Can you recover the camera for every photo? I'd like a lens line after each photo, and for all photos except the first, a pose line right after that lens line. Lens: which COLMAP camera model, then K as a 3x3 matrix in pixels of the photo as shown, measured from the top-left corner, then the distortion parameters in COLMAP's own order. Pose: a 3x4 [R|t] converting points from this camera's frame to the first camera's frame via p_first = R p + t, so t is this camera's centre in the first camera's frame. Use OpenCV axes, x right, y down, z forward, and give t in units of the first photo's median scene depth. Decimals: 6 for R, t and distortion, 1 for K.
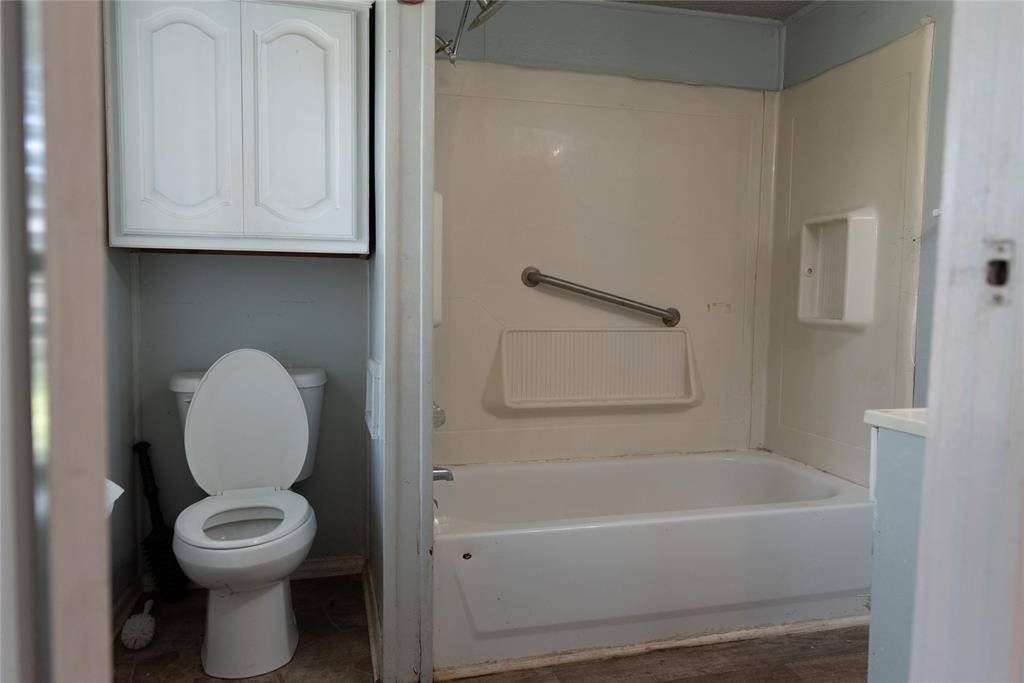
lens RADIAL K [[686.4, 0, 517.3], [0, 686.4, 339.9], [0, 0, 1]] dist [0.000279, 0.000486]
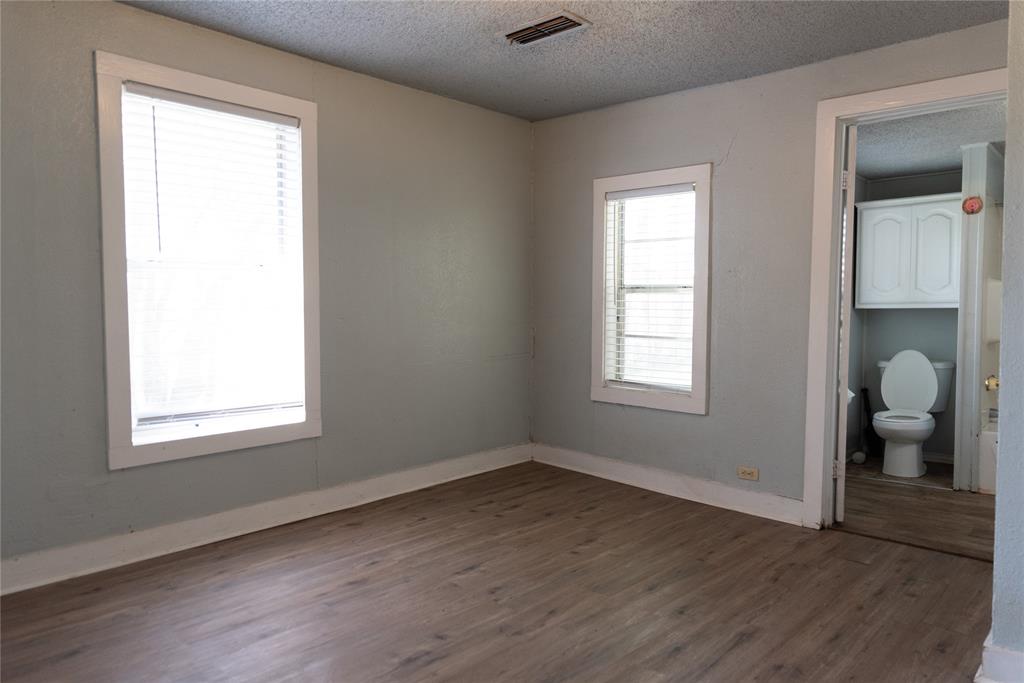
lens RADIAL K [[686.4, 0, 517.3], [0, 686.4, 339.9], [0, 0, 1]] dist [0.000279, 0.000486]
pose [[0.543157, 0.025774, -0.839235, 0.881757], [-0.049492, 0.998774, -0.001358, 0.051977], [0.838171, 0.042273, 0.543767, -1.459521]]
